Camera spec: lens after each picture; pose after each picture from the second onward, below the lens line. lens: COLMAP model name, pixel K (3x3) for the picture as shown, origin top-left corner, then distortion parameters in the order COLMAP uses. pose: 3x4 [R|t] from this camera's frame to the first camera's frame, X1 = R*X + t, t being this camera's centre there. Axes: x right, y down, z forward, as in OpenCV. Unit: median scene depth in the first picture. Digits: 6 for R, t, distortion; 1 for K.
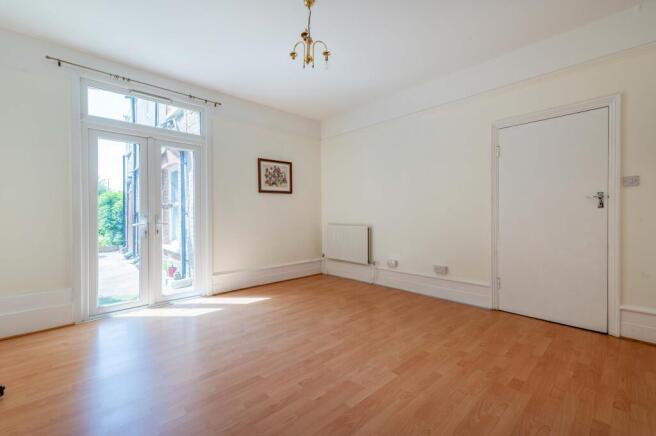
lens RADIAL K [[289.3, 0, 308.2], [0, 289.3, 218.0], [0, 0, 1]] dist [0.013232, -0.000101]
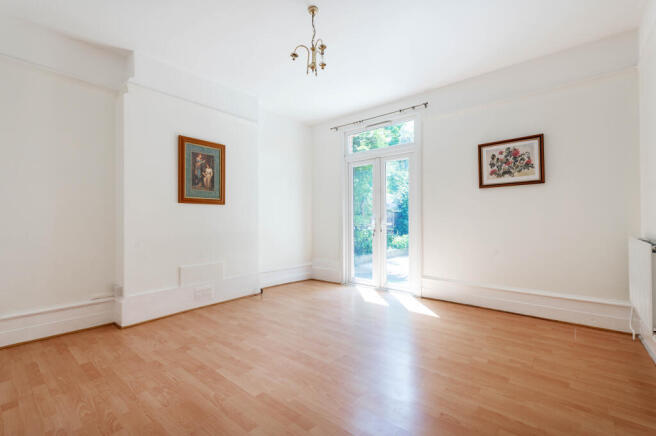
lens RADIAL K [[291.7, 0, 336.8], [0, 291.7, 217.6], [0, 0, 1]] dist [0.023660, 0.000042]
pose [[0.145700, 0.000792, -0.989328, 0.561556], [-0.005141, 0.999987, 0.000043, -0.006771], [0.989315, 0.005080, 0.145703, 0.500958]]
